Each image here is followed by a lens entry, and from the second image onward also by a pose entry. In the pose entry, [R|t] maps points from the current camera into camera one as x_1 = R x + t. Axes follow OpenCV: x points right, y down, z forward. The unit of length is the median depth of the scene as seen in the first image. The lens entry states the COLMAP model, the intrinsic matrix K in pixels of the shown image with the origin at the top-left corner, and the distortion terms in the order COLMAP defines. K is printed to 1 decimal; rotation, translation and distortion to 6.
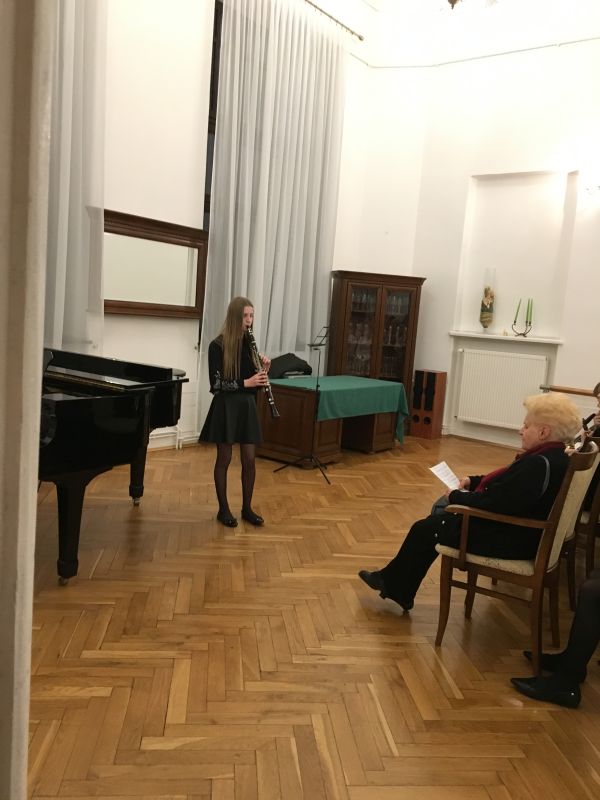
lens RADIAL K [[679.0, 0, 292.2], [0, 679.0, 398.2], [0, 0, 1]] dist [0.090038, -0.117254]
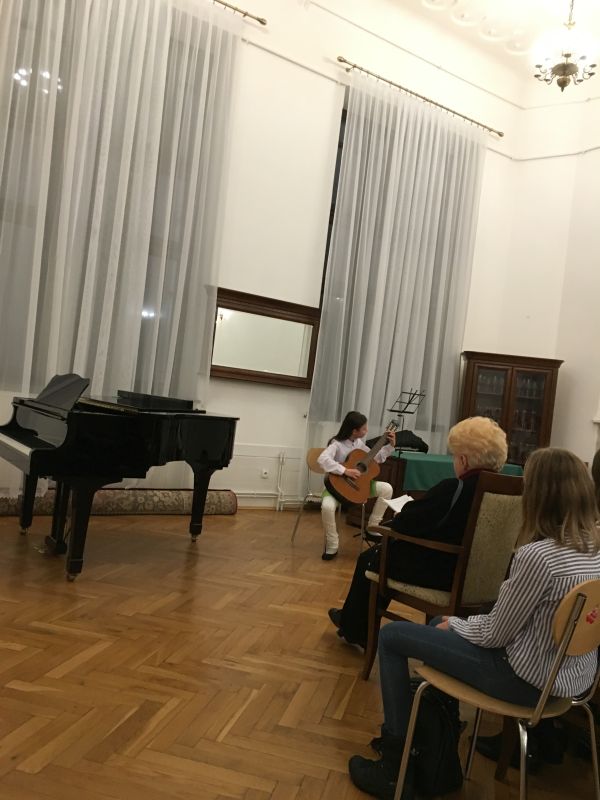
lens RADIAL K [[679.0, 0, 303.9], [0, 679.0, 402.6], [0, 0, 1]] dist [0.090038, -0.117254]
pose [[0.942322, 0.029798, -0.333378, 0.288792], [-0.083424, 0.985505, -0.147720, 0.084862], [0.324144, 0.167011, 0.931149, 0.014123]]
